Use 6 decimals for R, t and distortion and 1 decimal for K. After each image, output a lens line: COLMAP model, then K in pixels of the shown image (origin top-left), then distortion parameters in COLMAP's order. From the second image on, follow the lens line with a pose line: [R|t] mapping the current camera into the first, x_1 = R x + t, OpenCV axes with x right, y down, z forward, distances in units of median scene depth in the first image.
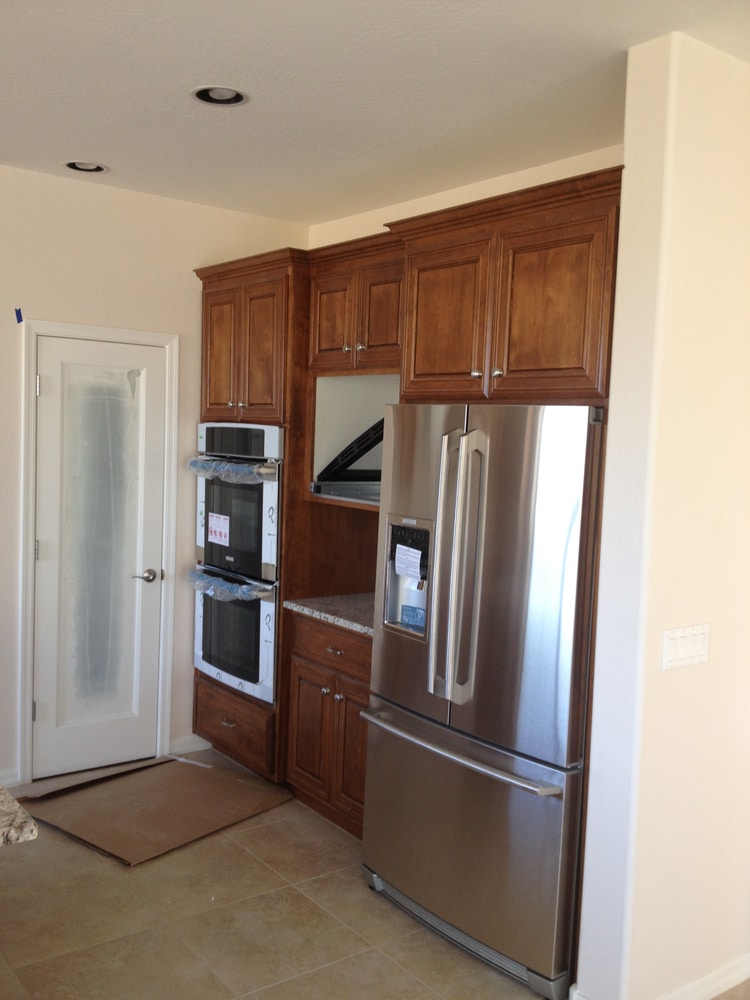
lens RADIAL K [[943.5, 0, 375.0], [0, 943.5, 500.0], [0, 0, 1]] dist [0.147788, -0.365058]
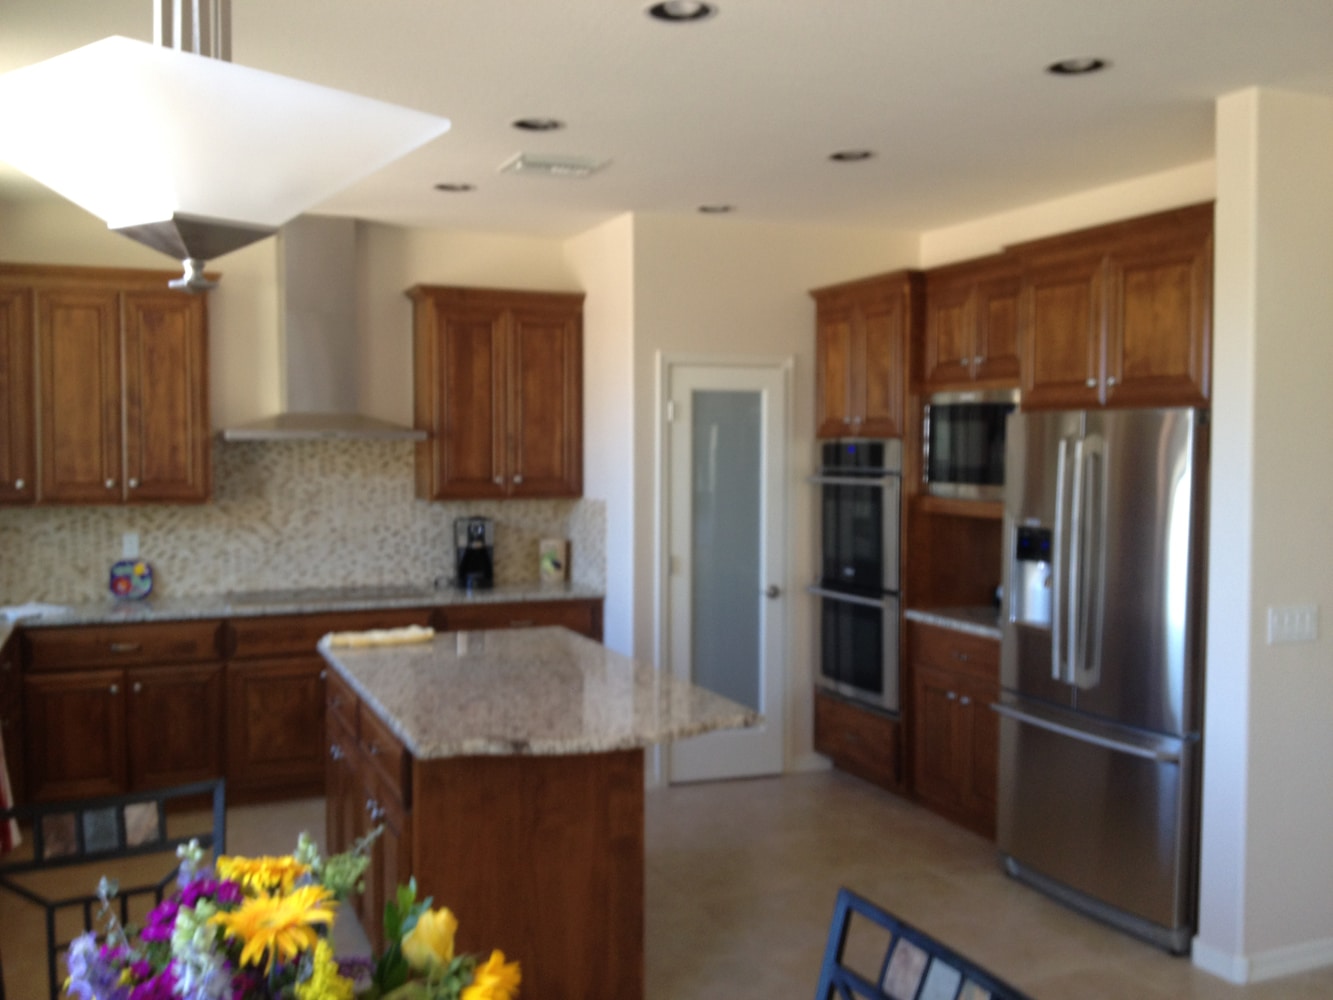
lens RADIAL K [[1257.7, 0, 666.5], [0, 1257.7, 500.0], [0, 0, 1]] dist [0.147788, -0.365058]
pose [[0.967063, -0.022649, -0.253528, 0.002007], [0.012883, 0.999112, -0.040111, 0.043617], [0.254211, 0.035524, 0.966496, -0.434194]]
